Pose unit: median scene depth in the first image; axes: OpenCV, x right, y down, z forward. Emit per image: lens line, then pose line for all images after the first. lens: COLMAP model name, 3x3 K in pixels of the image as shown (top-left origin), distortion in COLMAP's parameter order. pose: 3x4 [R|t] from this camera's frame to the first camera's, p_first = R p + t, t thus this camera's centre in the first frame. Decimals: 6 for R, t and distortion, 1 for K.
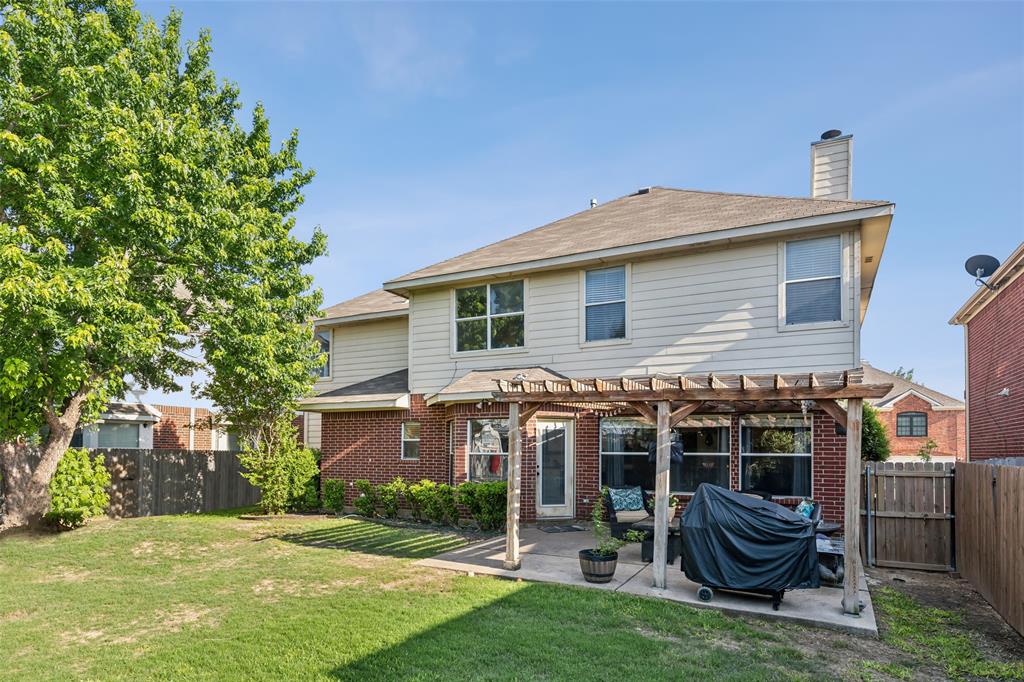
lens RADIAL K [[592.8, 0, 511.3], [0, 592.8, 438.2], [0, 0, 1]] dist [0.000834, 0.000135]
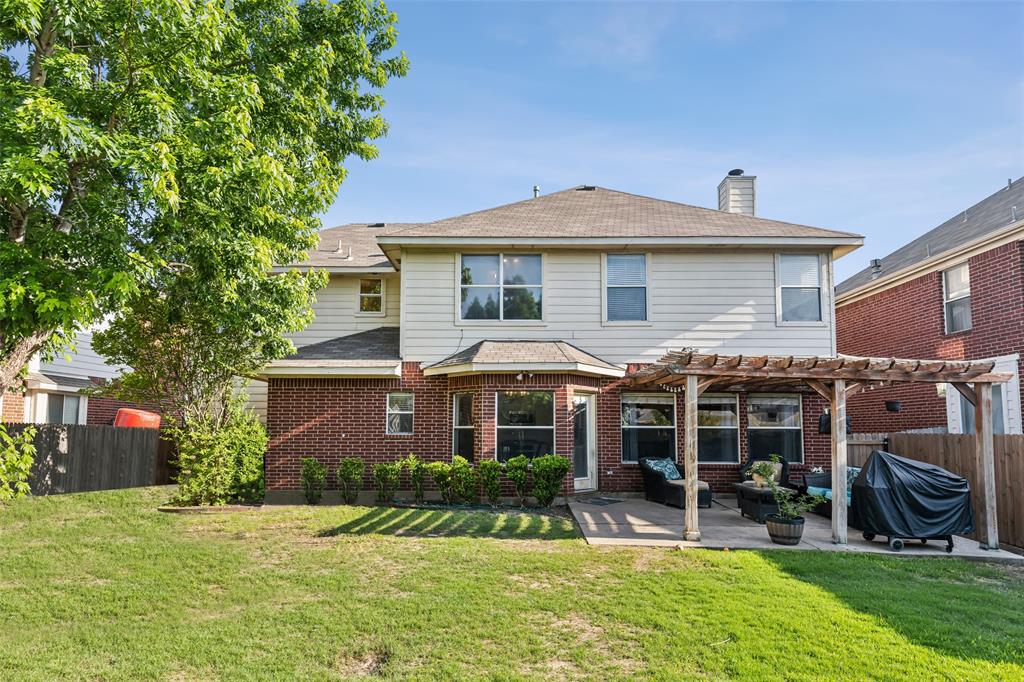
lens RADIAL K [[576.0, 0, 512.7], [0, 576.0, 385.6], [0, 0, 1]] dist [0.003558, 0.000625]
pose [[0.893325, 0.033437, 0.448166, -0.476819], [-0.009696, 0.998430, -0.055164, 0.010207], [-0.449307, 0.044933, 0.892247, 0.168365]]
